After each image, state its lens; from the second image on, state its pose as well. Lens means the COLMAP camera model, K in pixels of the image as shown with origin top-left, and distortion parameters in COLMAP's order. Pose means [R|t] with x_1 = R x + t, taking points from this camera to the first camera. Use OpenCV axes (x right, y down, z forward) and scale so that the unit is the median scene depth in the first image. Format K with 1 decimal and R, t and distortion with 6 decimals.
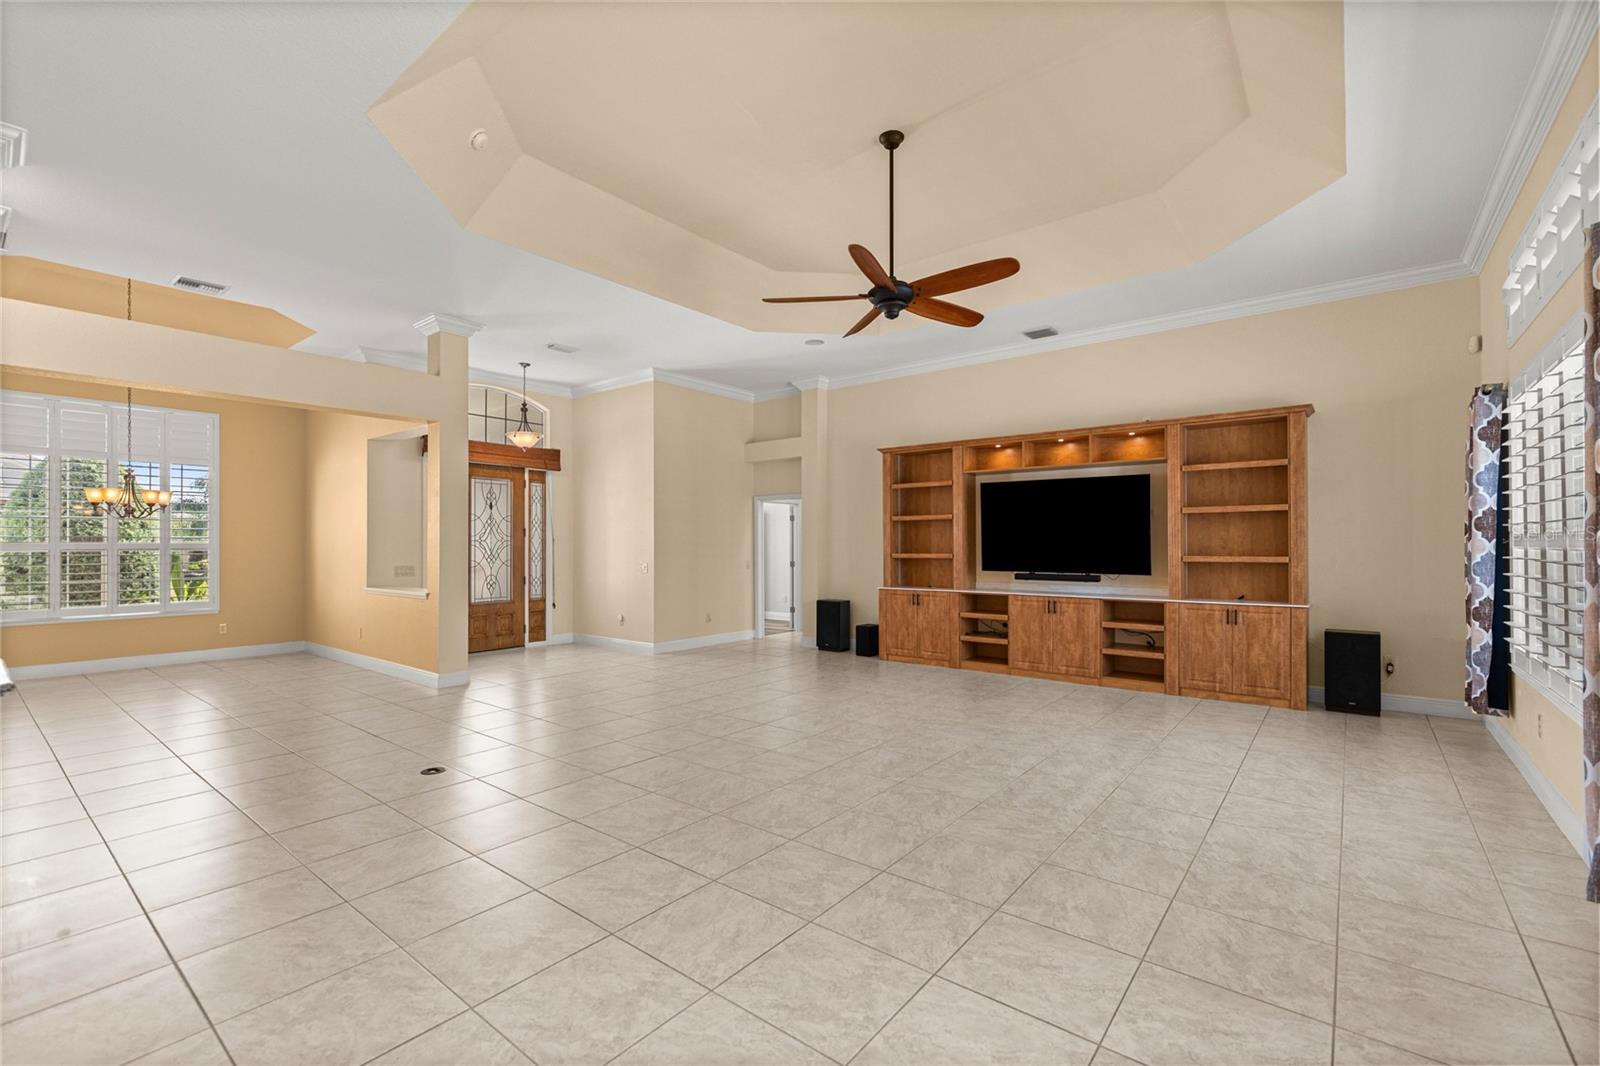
lens RADIAL K [[693.0, 0, 800.0], [0, 693.0, 542.3], [0, 0, 1]] dist [-0.001167, 0.001039]
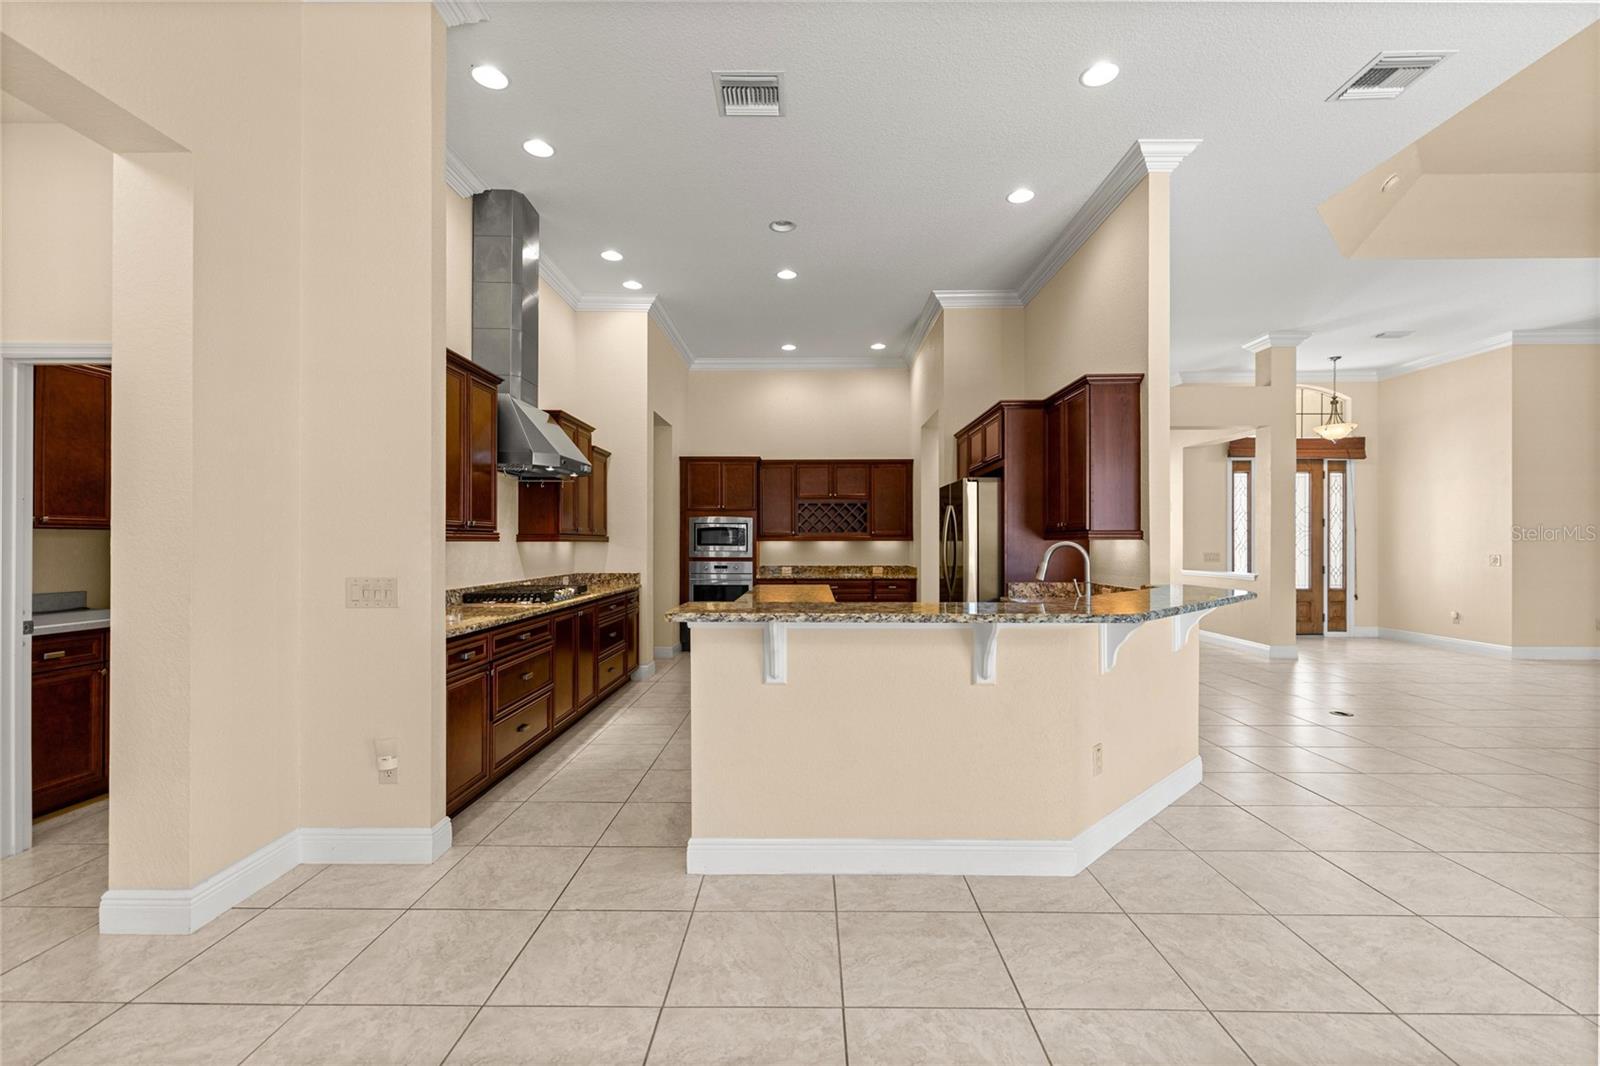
lens RADIAL K [[693.0, 0, 795.3], [0, 693.0, 540.0], [0, 0, 1]] dist [-0.001167, 0.001039]
pose [[0.612745, 0.001928, -0.790279, -0.072517], [0.000867, 0.999995, 0.003112, 0.007751], [0.790281, -0.002592, 0.612740, -0.241187]]
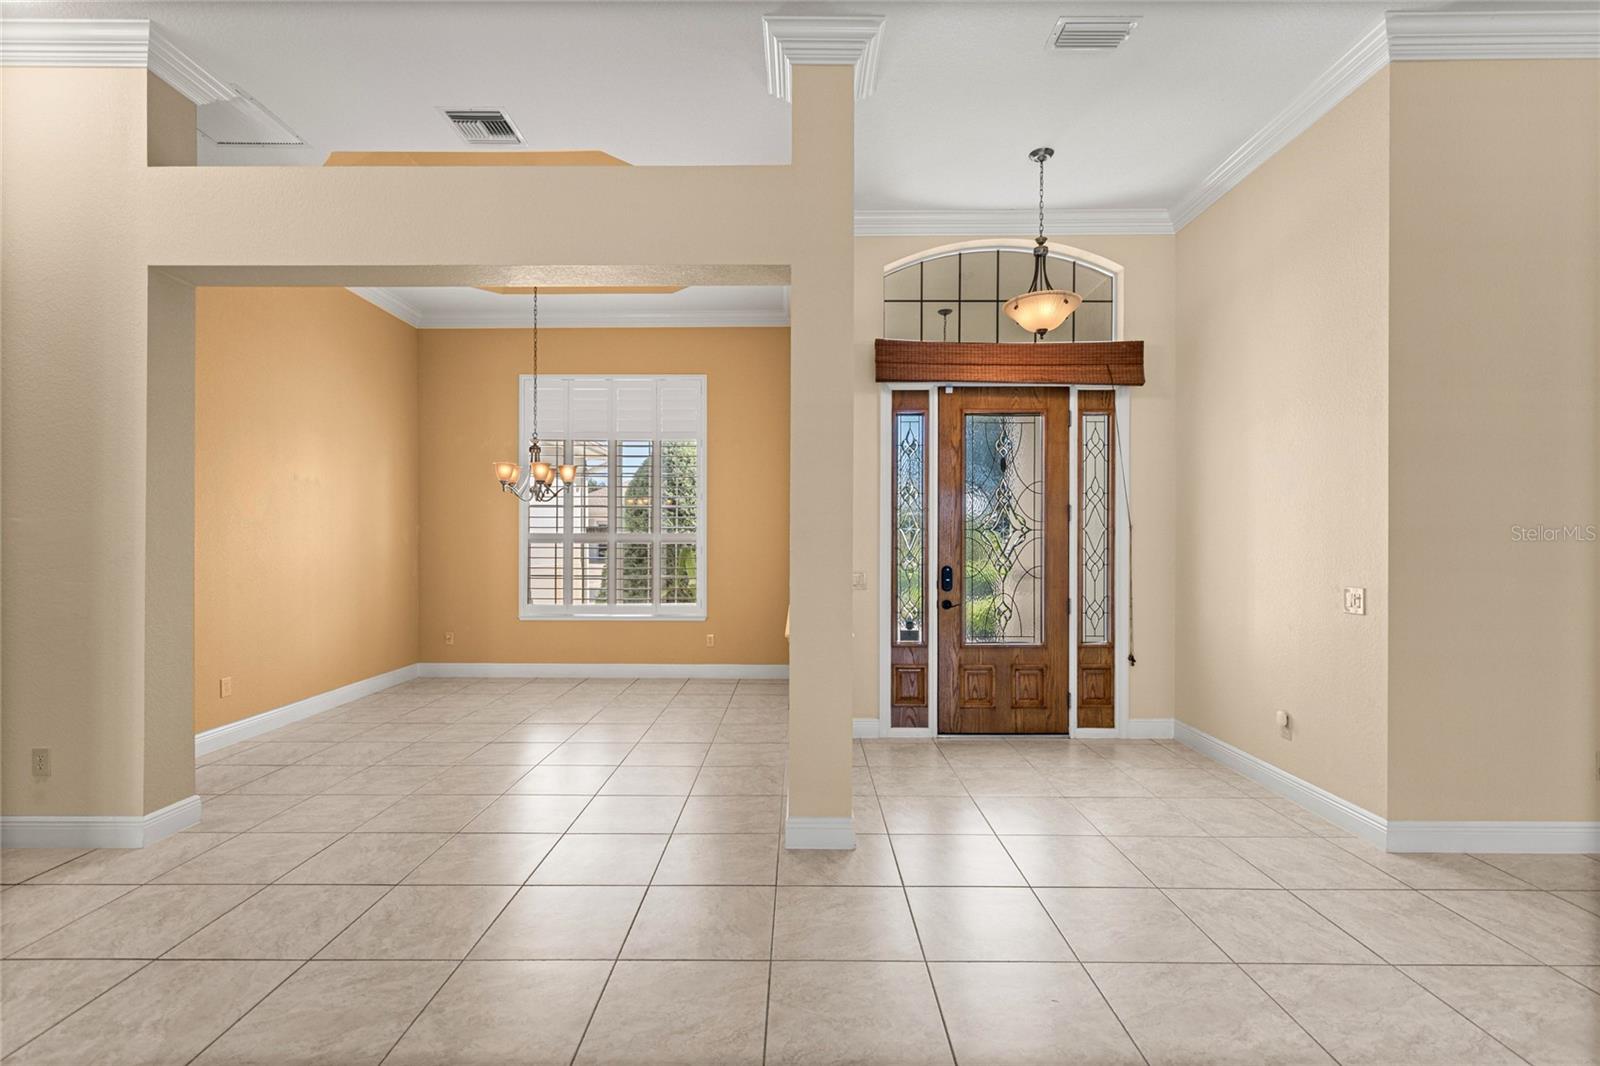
lens RADIAL K [[721.0, 0, 796.7], [0, 721.0, 543.2], [0, 0, 1]] dist [0.006944, -0.000455]
pose [[0.624310, 0.003479, -0.781169, -0.108999], [0.000208, 0.999989, 0.004619, 0.005880], [0.781177, -0.003046, 0.624303, 0.527238]]
